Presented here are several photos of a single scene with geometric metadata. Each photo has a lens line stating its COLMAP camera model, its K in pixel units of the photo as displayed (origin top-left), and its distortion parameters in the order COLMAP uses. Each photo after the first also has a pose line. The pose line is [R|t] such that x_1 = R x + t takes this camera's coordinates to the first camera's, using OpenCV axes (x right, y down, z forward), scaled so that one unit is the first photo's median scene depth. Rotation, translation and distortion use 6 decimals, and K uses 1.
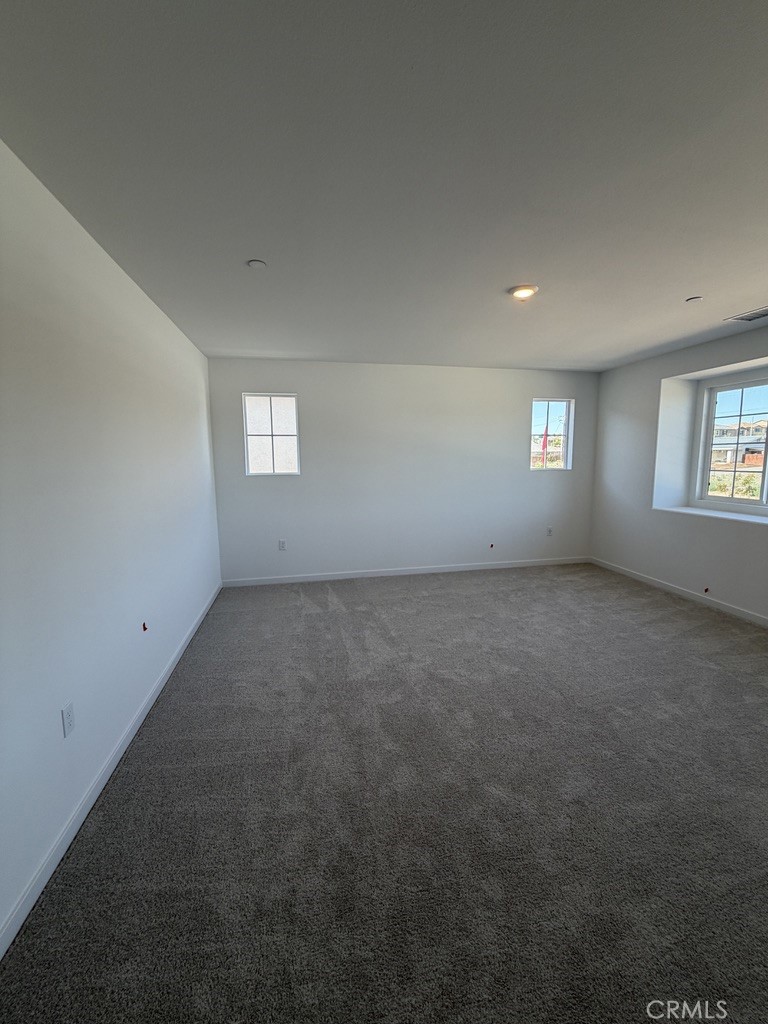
lens RADIAL K [[410.9, 0, 384.2], [0, 410.9, 509.7], [0, 0, 1]] dist [0.010332, -0.001206]
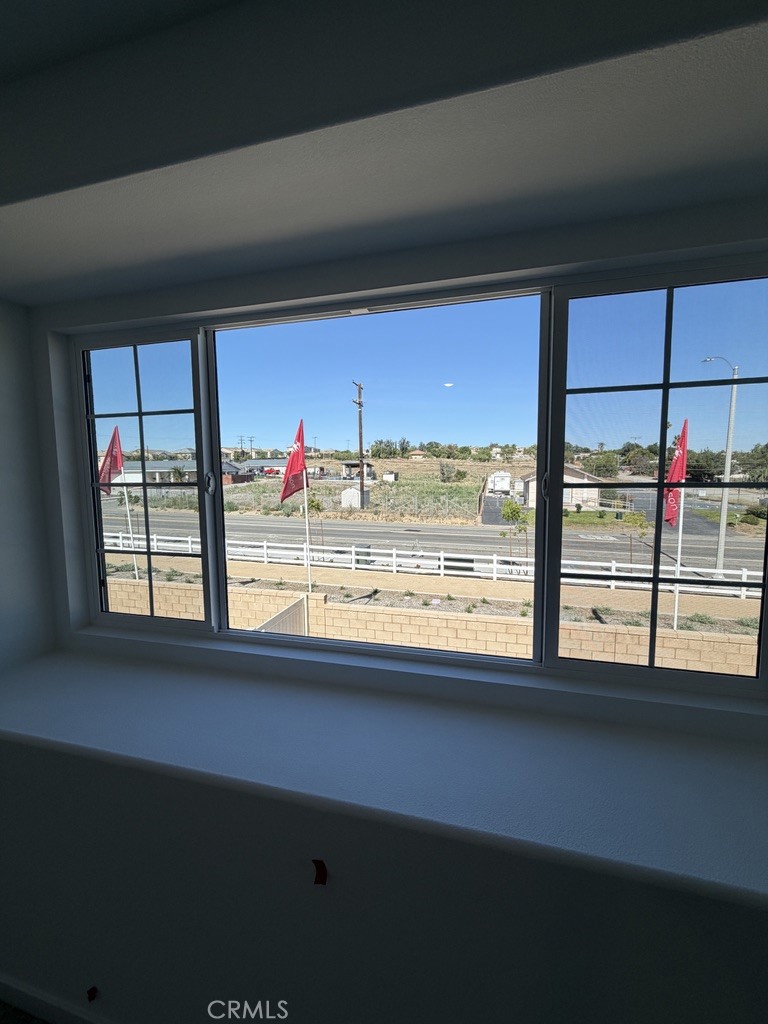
lens RADIAL K [[410.9, 0, 383.2], [0, 410.9, 508.4], [0, 0, 1]] dist [0.010332, -0.001206]
pose [[0.456267, -0.077309, 0.886478, 0.951965], [0.122399, 0.992202, 0.023530, -0.184562], [-0.881384, 0.097768, 0.462172, 0.969377]]
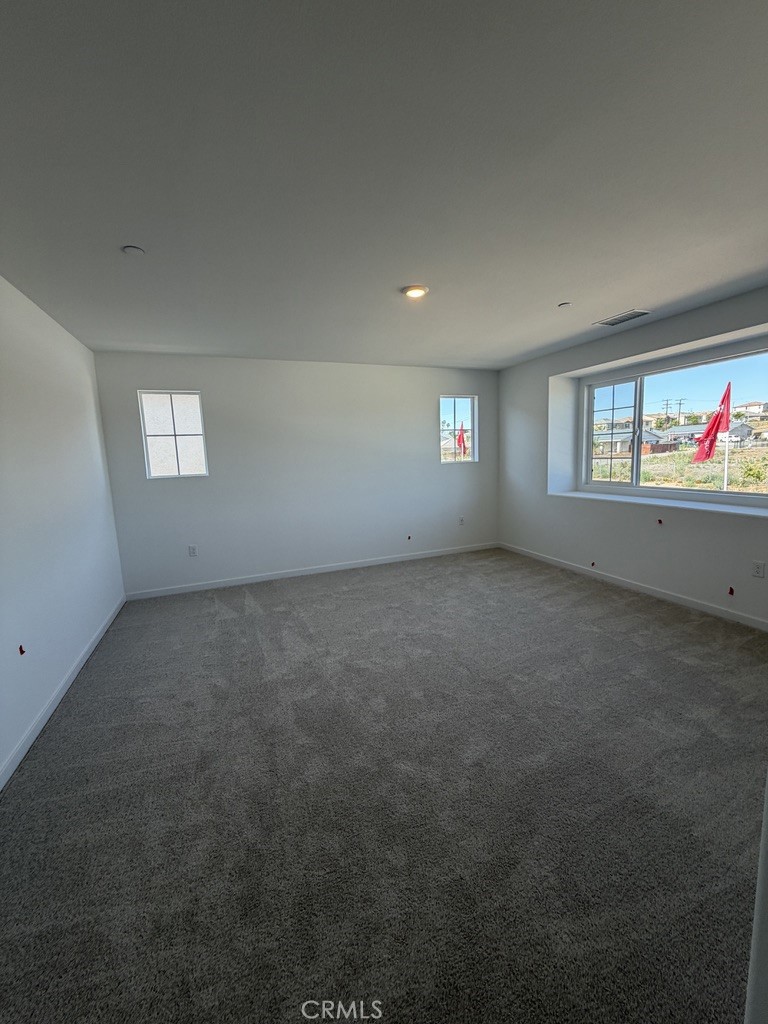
lens RADIAL K [[410.9, 0, 383.6], [0, 410.9, 509.7], [0, 0, 1]] dist [0.010332, -0.001206]
pose [[0.984276, -0.052074, 0.168785, 0.052547], [0.051550, 0.998642, 0.007485, 0.012307], [-0.168946, 0.001333, 0.985624, -0.017839]]
